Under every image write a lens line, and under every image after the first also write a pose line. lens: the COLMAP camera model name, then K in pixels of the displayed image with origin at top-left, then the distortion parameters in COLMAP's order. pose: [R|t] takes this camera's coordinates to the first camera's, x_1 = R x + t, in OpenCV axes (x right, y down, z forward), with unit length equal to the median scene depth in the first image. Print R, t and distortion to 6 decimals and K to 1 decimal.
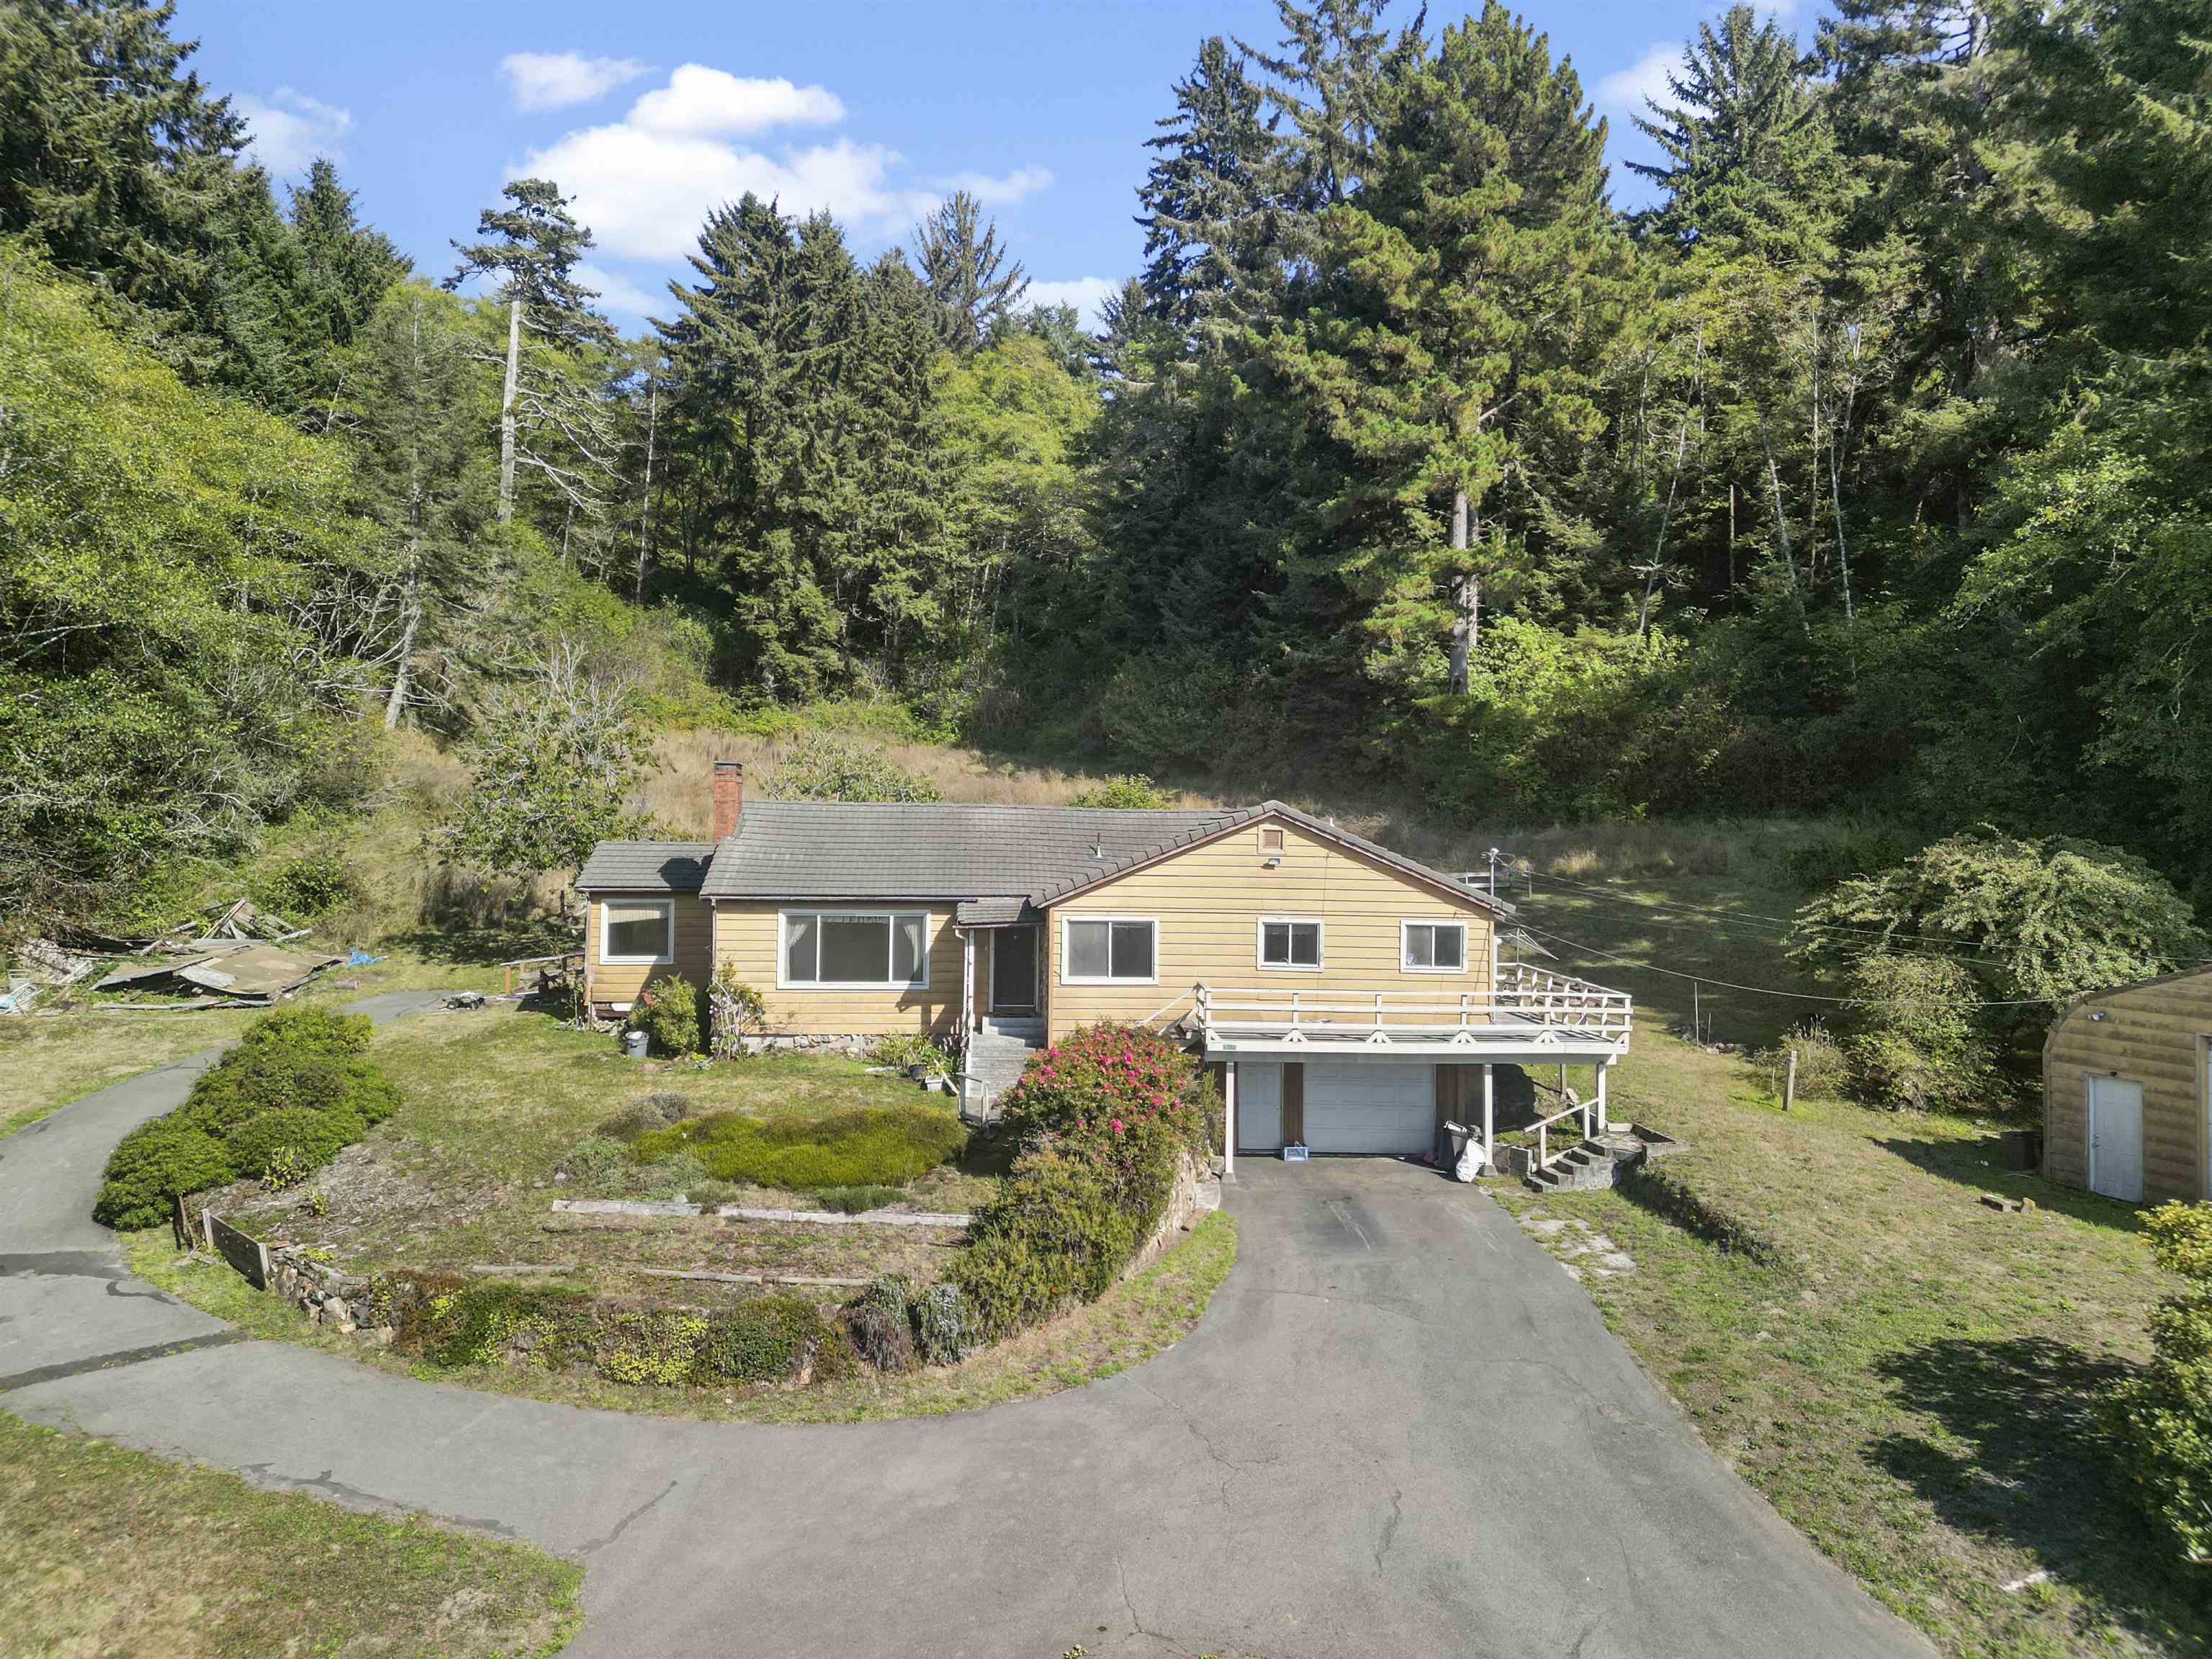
lens RADIAL K [[1536.1, 0, 1096.1], [0, 1536.1, 841.8], [0, 0, 1]] dist [0.049262, -0.041595]
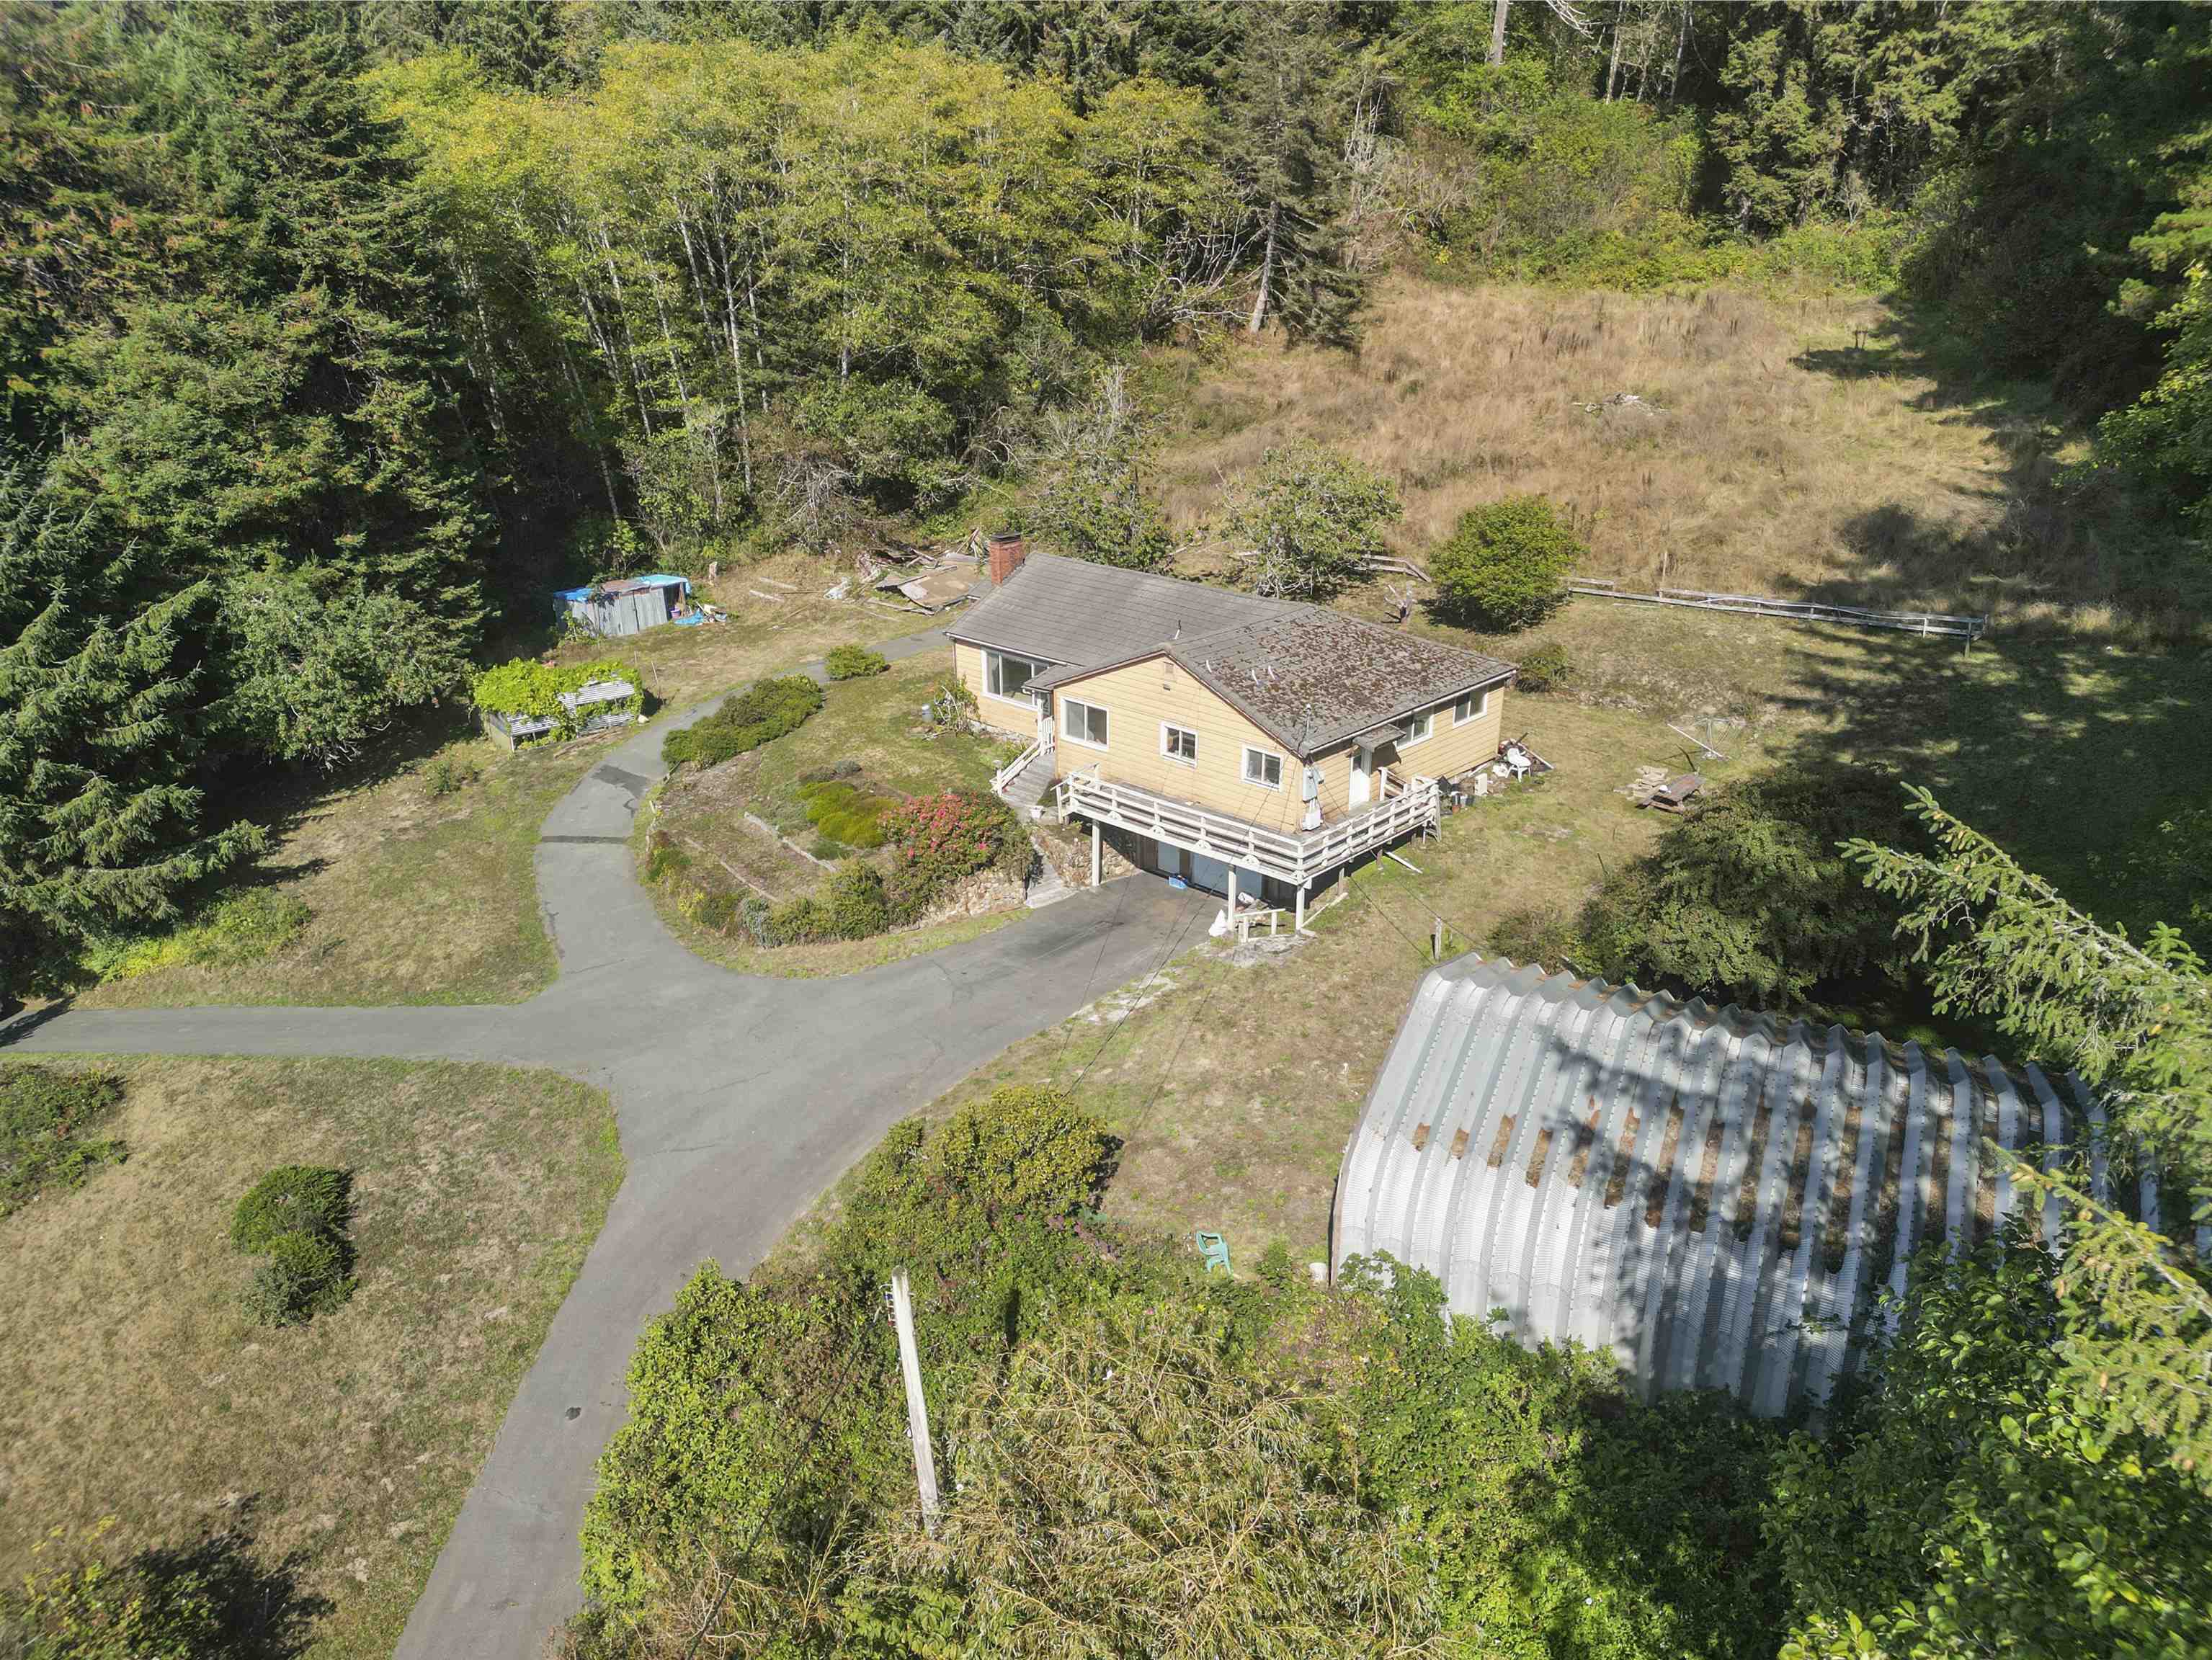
lens RADIAL K [[1536.1, 0, 1113.3], [0, 1536.1, 832.5], [0, 0, 1]] dist [0.049262, -0.041595]
pose [[0.681918, 0.257178, -0.684725, 0.671531], [0.010561, 0.932587, 0.360791, -0.229242], [0.731353, -0.253261, 0.633231, 0.032738]]
